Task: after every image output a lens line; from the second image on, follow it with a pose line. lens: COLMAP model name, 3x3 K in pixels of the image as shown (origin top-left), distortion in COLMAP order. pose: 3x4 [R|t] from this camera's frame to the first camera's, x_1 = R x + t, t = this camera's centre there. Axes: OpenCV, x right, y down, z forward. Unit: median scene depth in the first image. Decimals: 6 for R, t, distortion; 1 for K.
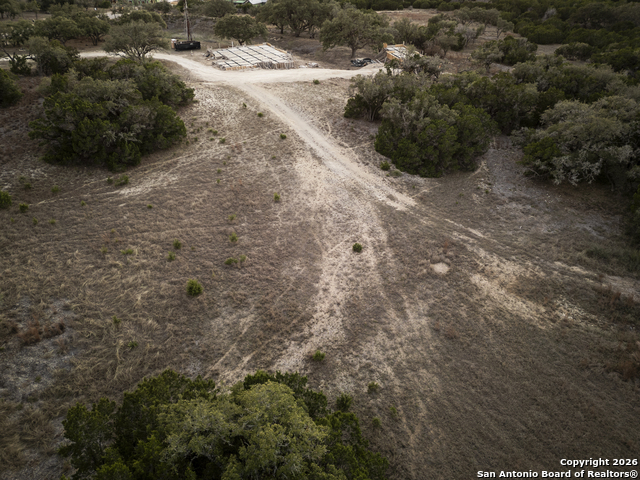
lens RADIAL K [[446.6, 0, 316.1], [0, 446.6, 236.6], [0, 0, 1]] dist [0.076992, -0.068402]
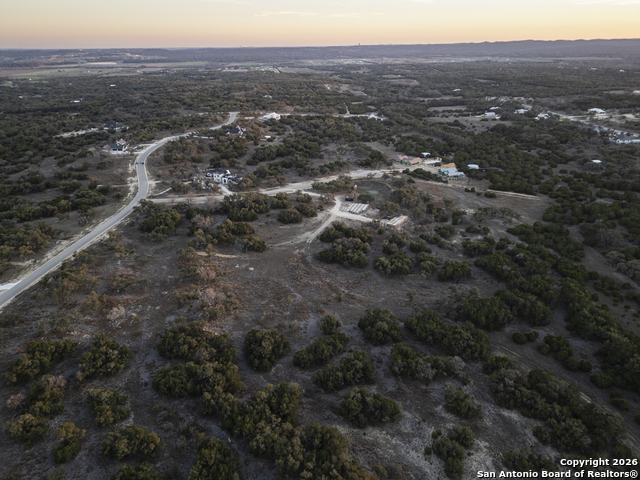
lens RADIAL K [[446.6, 0, 319.3], [0, 446.6, 239.2], [0, 0, 1]] dist [0.076992, -0.068402]
pose [[0.655703, 0.300078, -0.692825, 4.448893], [-0.415097, 0.909776, 0.001189, -0.174650], [0.630673, 0.286810, 0.721105, -3.228807]]
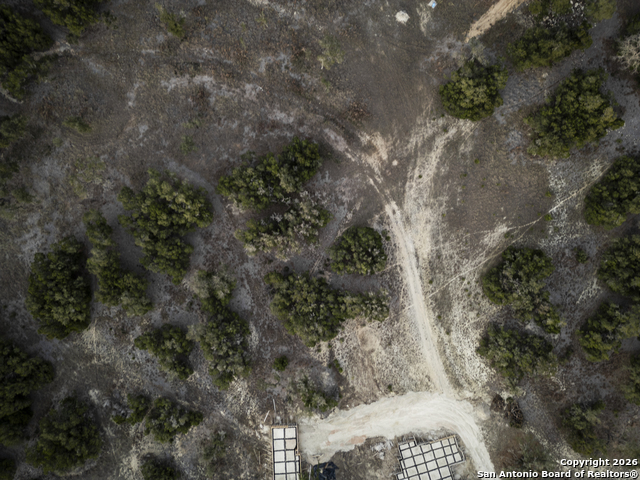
lens RADIAL K [[446.6, 0, 314.8], [0, 446.6, 239.7], [0, 0, 1]] dist [0.076992, -0.068402]
pose [[-0.977128, -0.212619, -0.003861, 0.586439], [0.113653, -0.537484, 0.835580, -2.310559], [-0.179735, 0.816030, 0.549355, -0.112892]]
